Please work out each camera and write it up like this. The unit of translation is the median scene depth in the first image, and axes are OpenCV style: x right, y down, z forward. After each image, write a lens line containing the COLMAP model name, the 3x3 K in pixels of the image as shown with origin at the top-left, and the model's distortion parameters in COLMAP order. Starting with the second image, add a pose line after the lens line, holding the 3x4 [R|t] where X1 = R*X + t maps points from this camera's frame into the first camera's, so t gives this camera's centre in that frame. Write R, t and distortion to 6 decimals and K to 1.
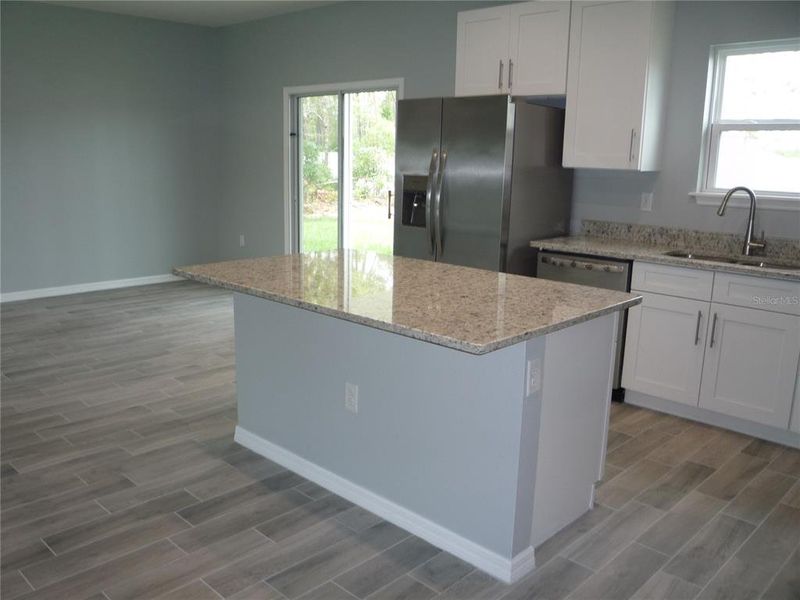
lens RADIAL K [[697.4, 0, 397.0], [0, 697.4, 304.9], [0, 0, 1]] dist [-0.064881, 0.046363]
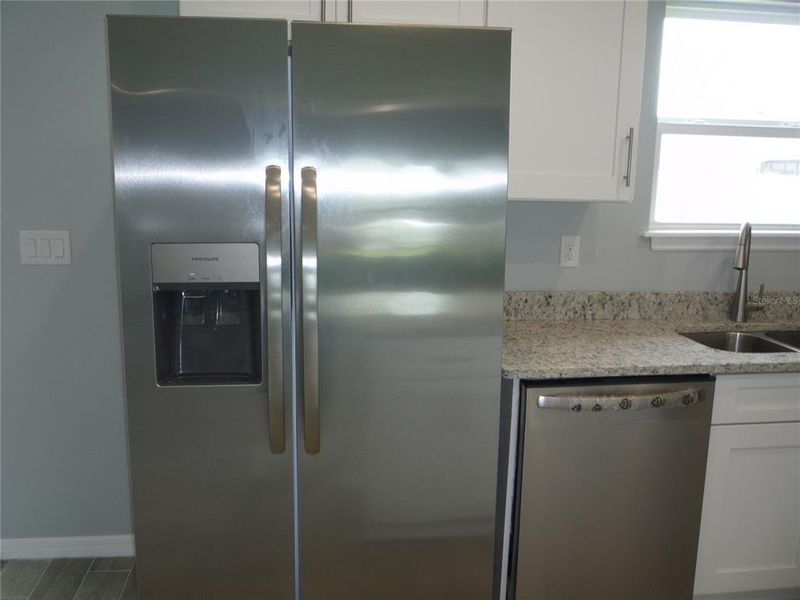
lens RADIAL K [[697.4, 0, 401.7], [0, 697.4, 294.5], [0, 0, 1]] dist [-0.064881, 0.046363]
pose [[0.630430, -0.149948, 0.761625, -0.205393], [0.161473, 0.985035, 0.060275, -0.192532], [-0.759265, 0.084983, 0.645209, 0.819302]]
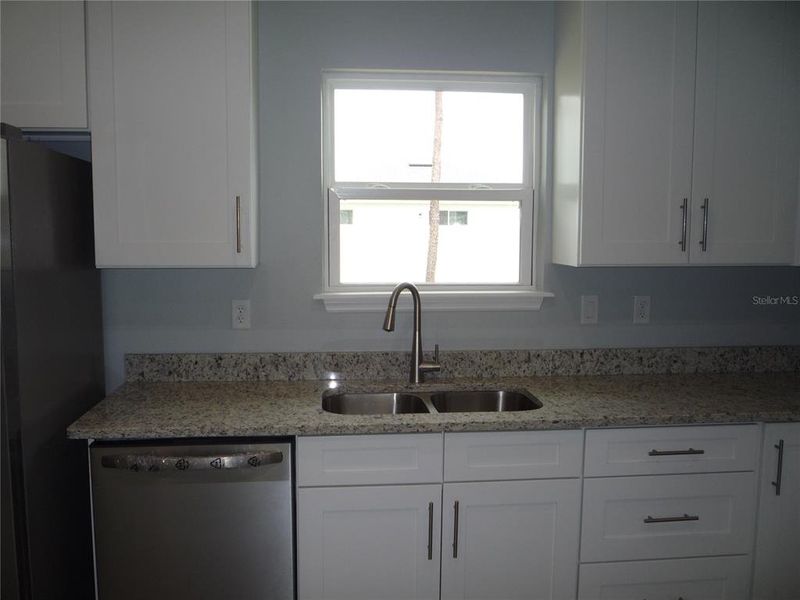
lens RADIAL K [[697.4, 0, 395.2], [0, 697.4, 298.3], [0, 0, 1]] dist [-0.064881, 0.046363]
pose [[0.649380, -0.096761, 0.754283, -0.008583], [0.170283, 0.985188, -0.020219, -0.143243], [-0.741154, 0.141572, 0.656238, 0.561787]]
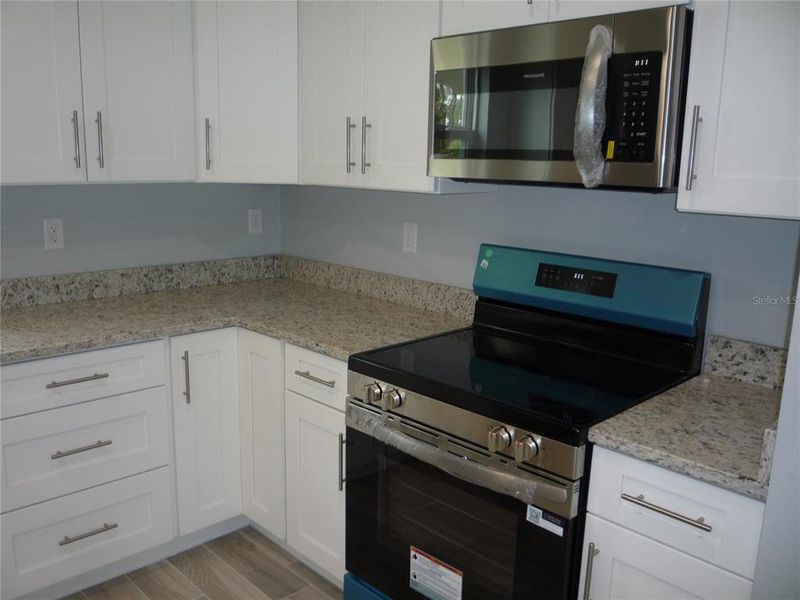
lens RADIAL K [[697.4, 0, 393.0], [0, 697.4, 297.6], [0, 0, 1]] dist [-0.064881, 0.046363]
pose [[0.037530, -0.213616, 0.976196, 0.052233], [0.191411, 0.960333, 0.202786, -0.115196], [-0.980792, 0.179244, 0.076930, 0.485072]]
